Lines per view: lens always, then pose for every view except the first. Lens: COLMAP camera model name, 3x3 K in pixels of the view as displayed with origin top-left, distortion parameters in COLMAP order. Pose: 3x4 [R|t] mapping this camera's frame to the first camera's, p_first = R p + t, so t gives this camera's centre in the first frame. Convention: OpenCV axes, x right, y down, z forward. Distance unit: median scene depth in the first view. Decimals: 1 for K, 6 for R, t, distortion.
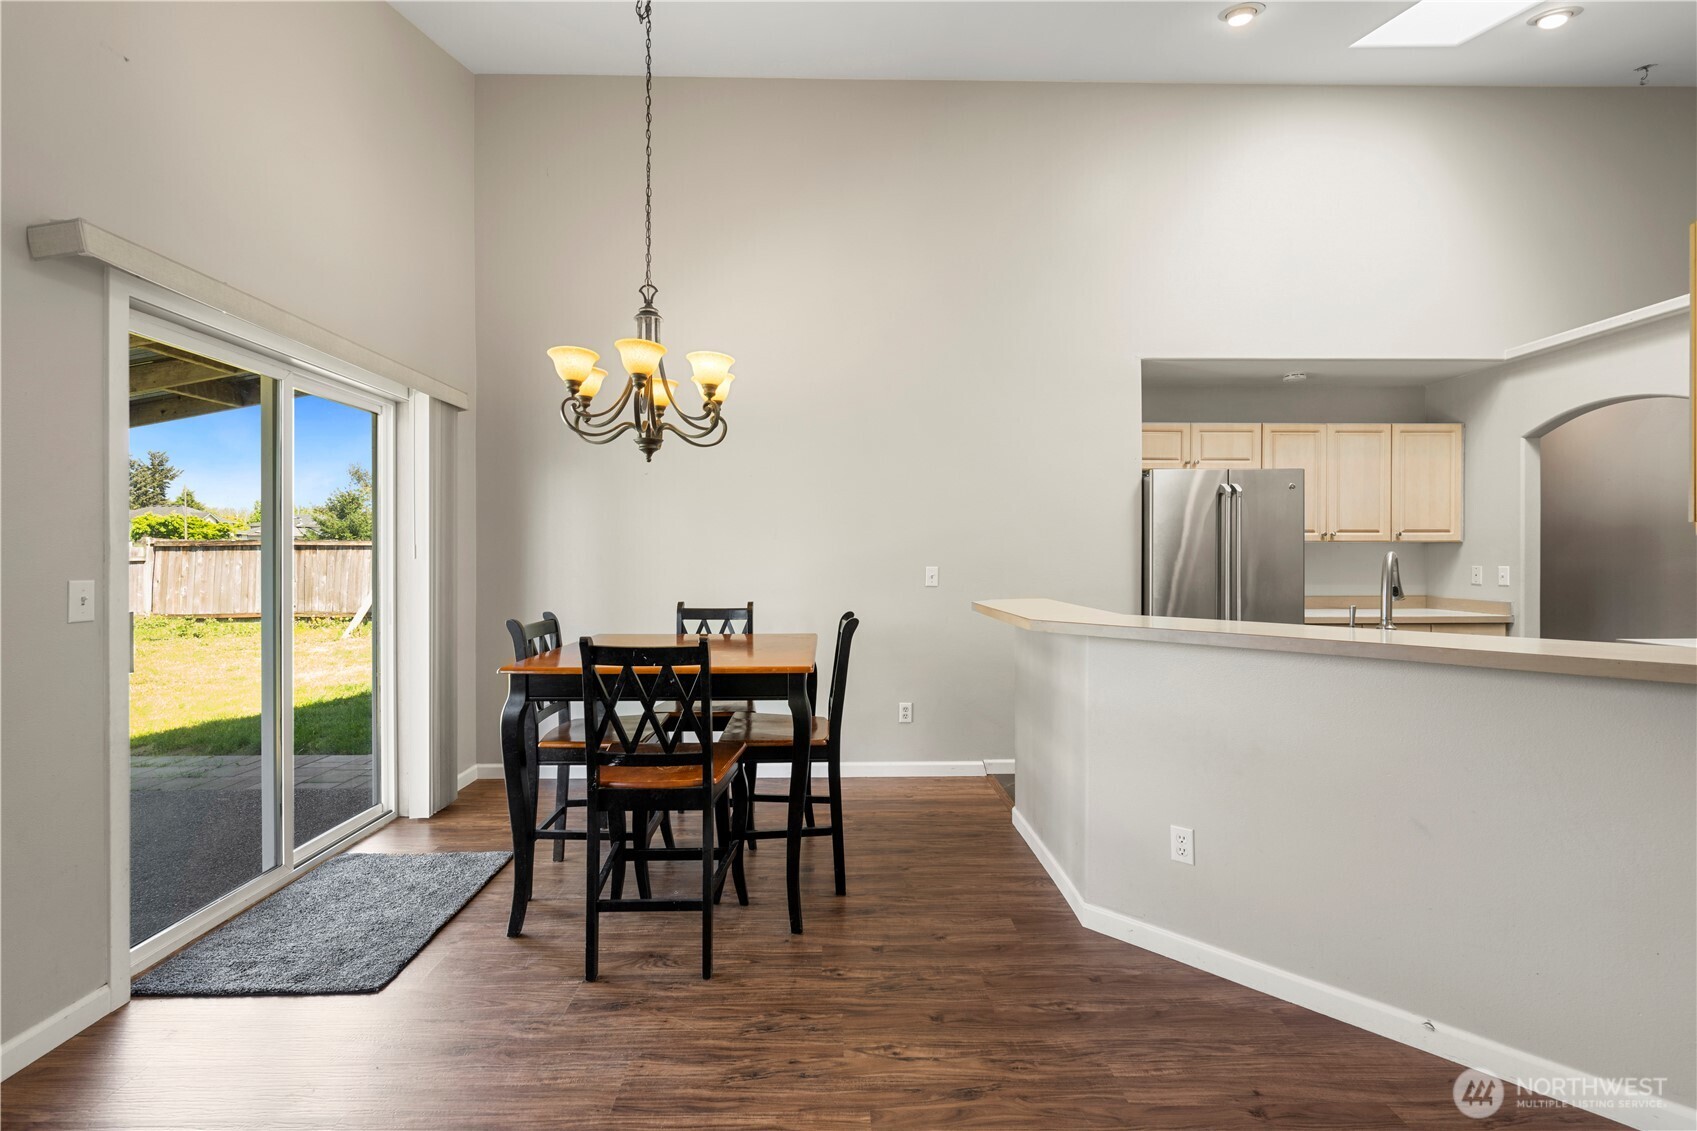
lens RADIAL K [[729.5, 0, 844.9], [0, 729.5, 555.6], [0, 0, 1]] dist [-0.001232, 0.000342]
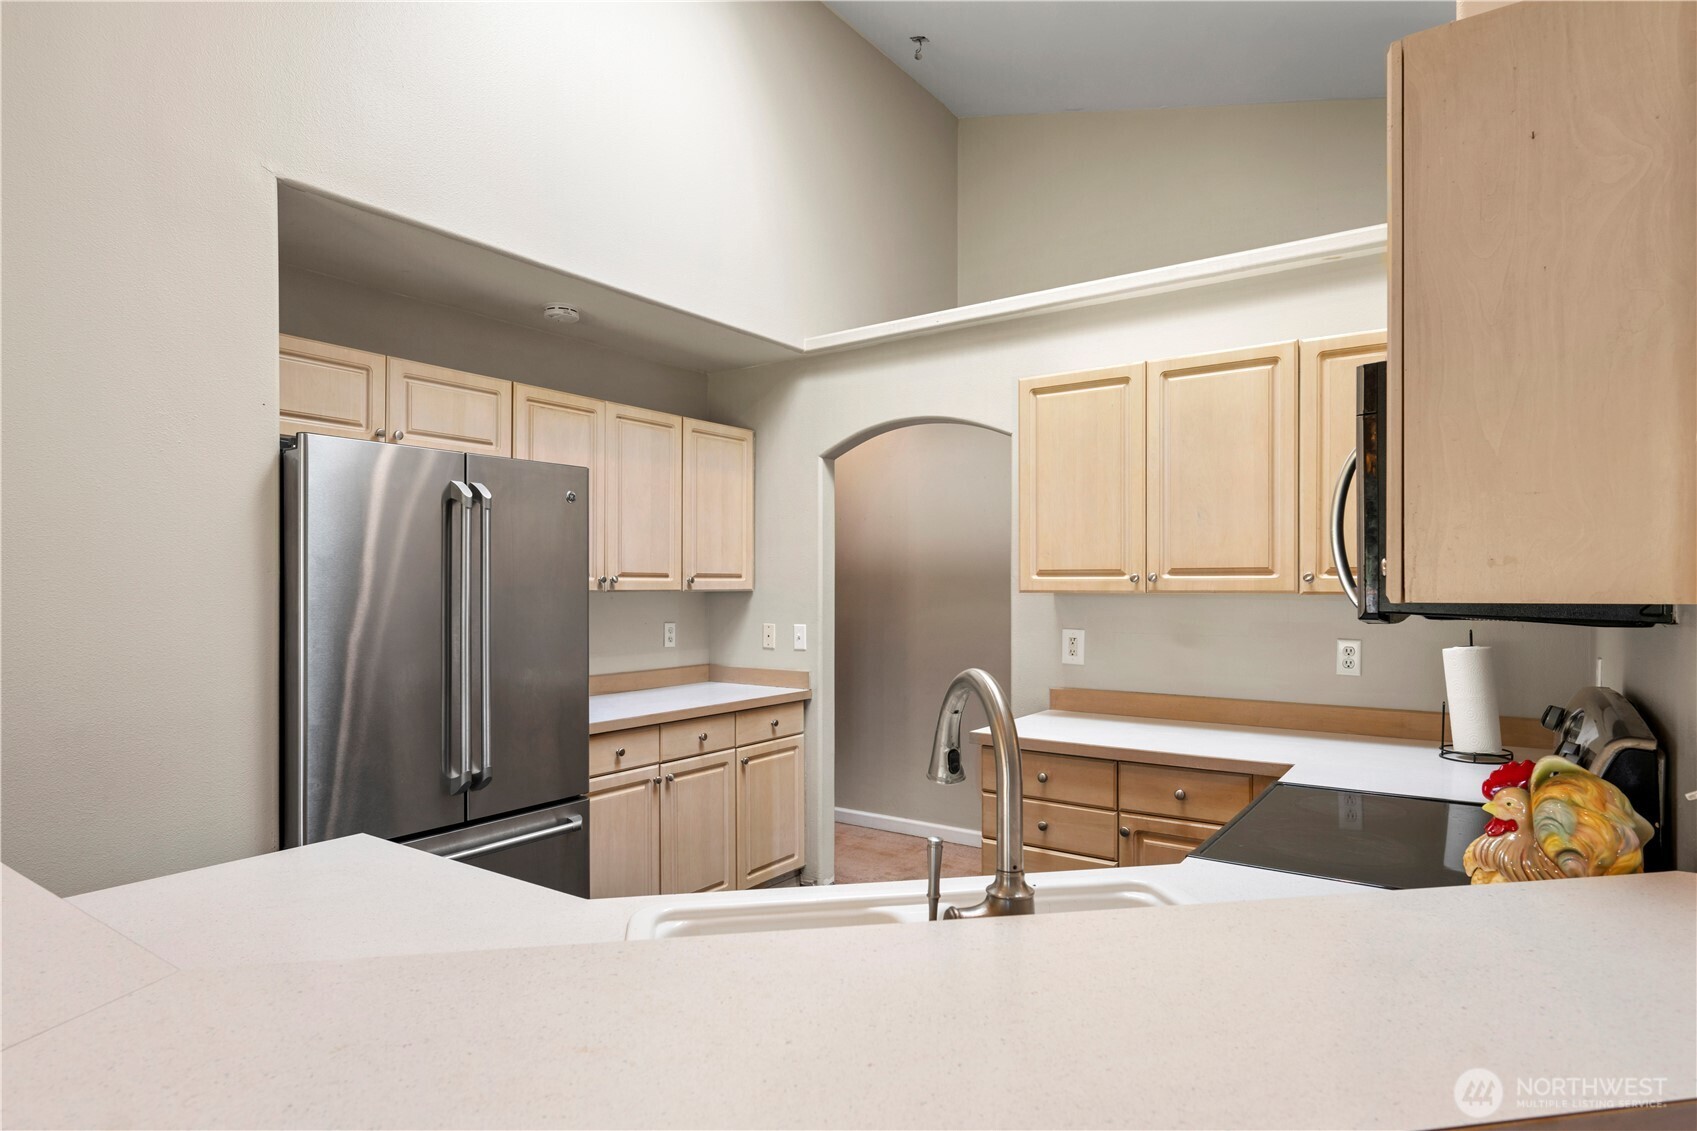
lens RADIAL K [[926.6, 0, 850.5], [0, 926.6, 583.6], [0, 0, 1]] dist [0.002858, 0.000949]
pose [[0.591895, 0.002000, 0.806012, 0.168205], [0.001565, 0.999992, -0.003630, -0.025662], [-0.806013, 0.003410, 0.591888, 0.411515]]
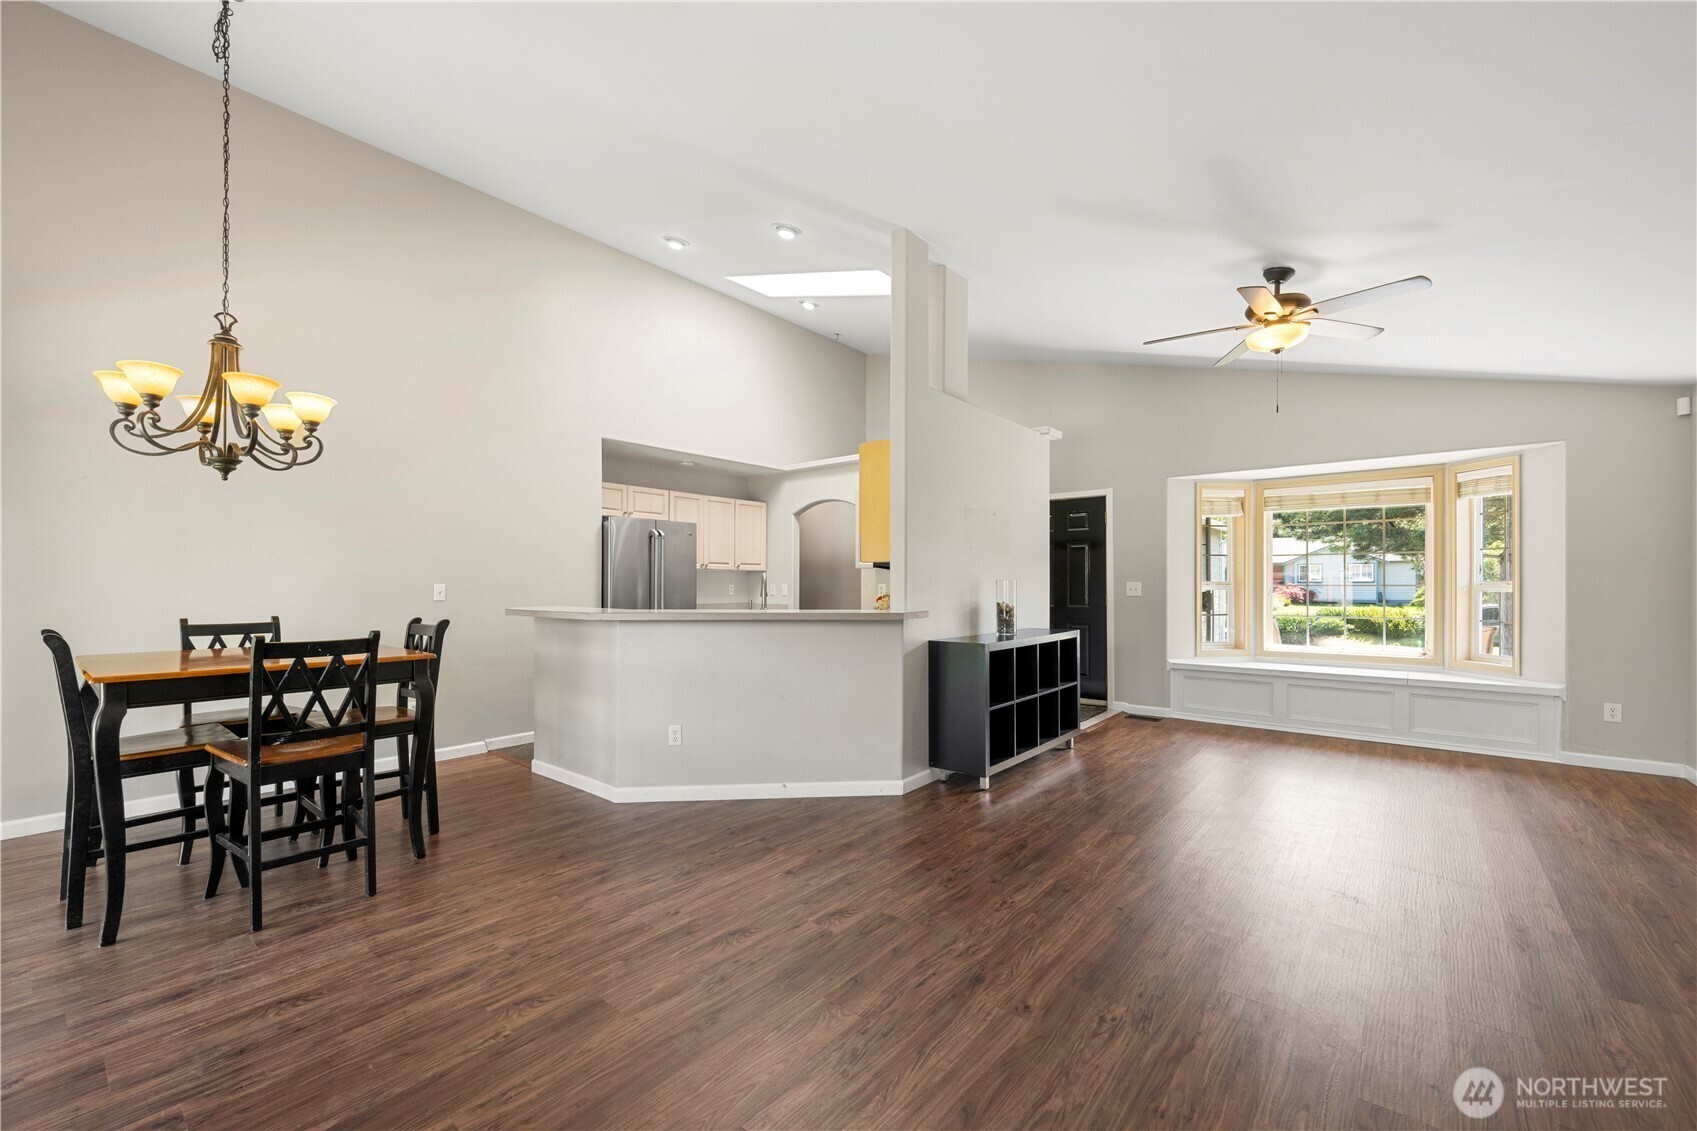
lens RADIAL K [[681.9, 0, 851.5], [0, 681.9, 577.9], [0, 0, 1]] dist [0.001641, 0.000670]
pose [[0.641910, 0.008345, 0.766734, -0.306123], [-0.002696, 0.999959, -0.008626, 0.012999], [-0.766775, 0.003470, 0.641907, -0.228634]]
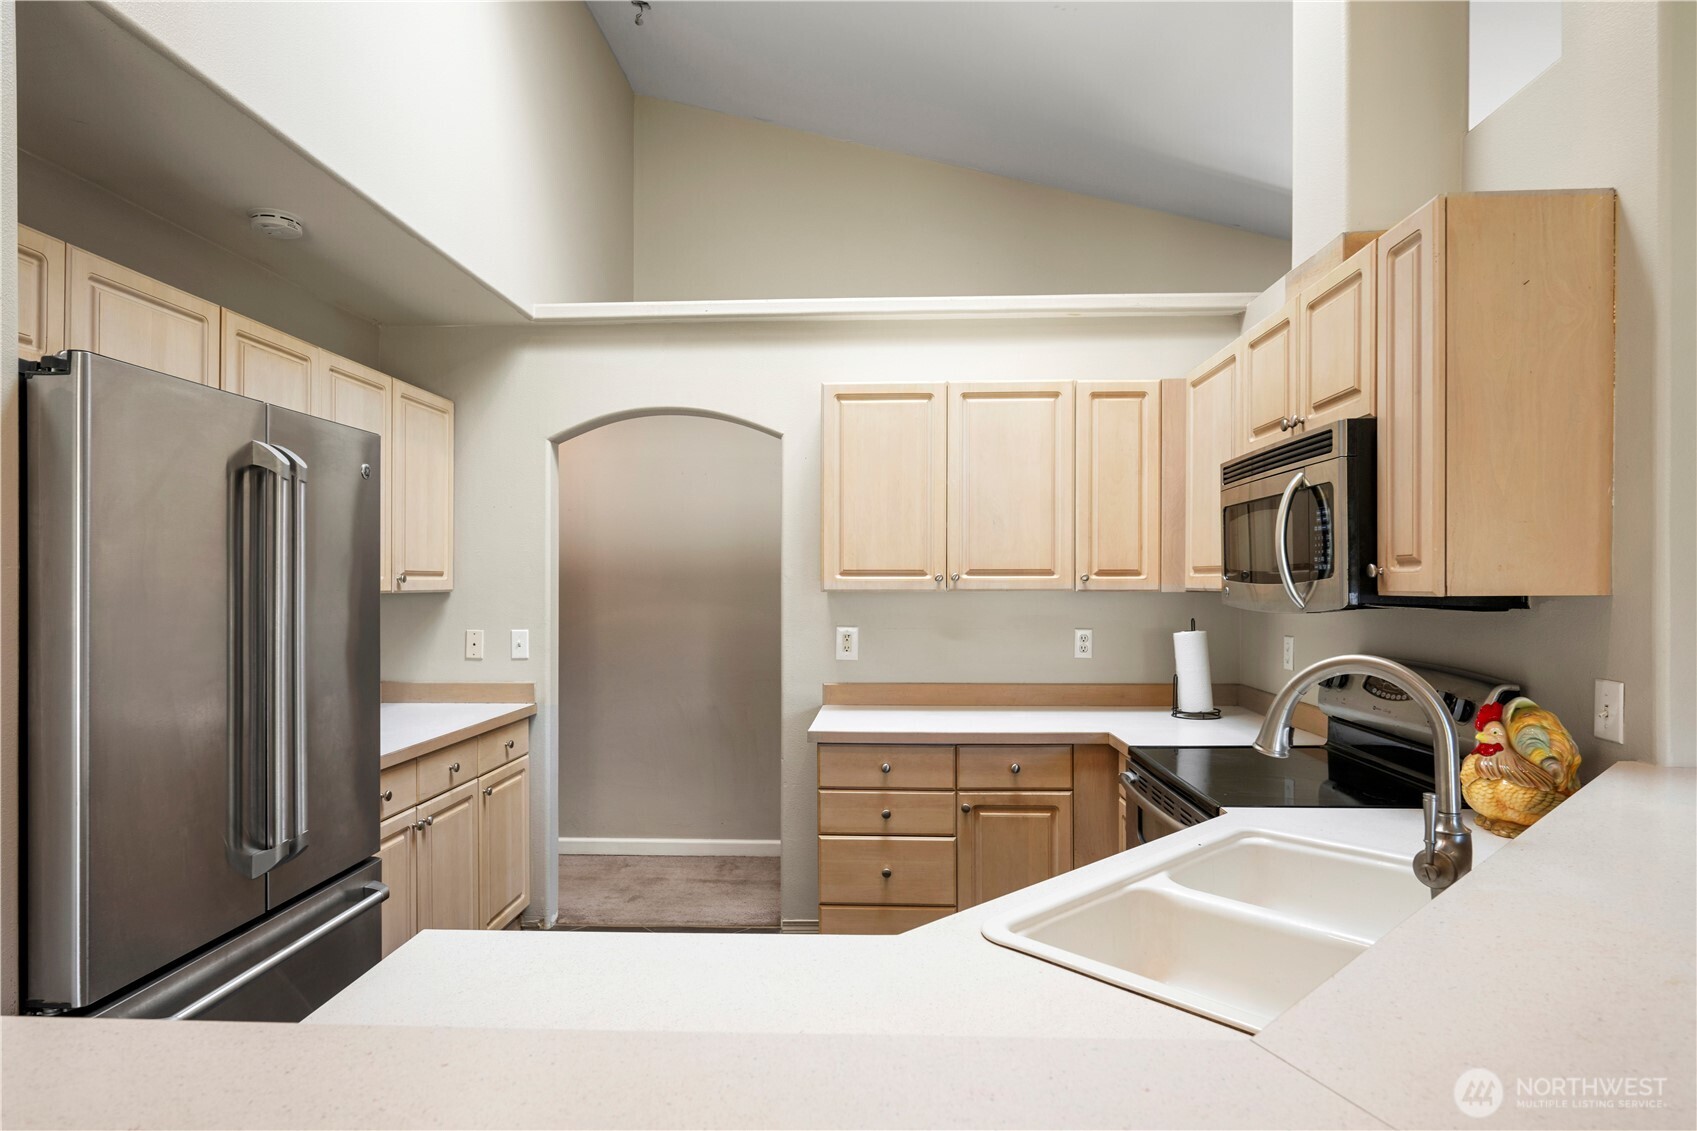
lens RADIAL K [[942.6, 0, 848.6], [0, 942.6, 583.2], [0, 0, 1]] dist [0.000710, -0.000019]
pose [[0.062690, 0.001707, 0.998032, 0.072000], [0.003473, 0.999992, -0.001928, -0.026473], [-0.998027, 0.003587, 0.062684, 0.689667]]
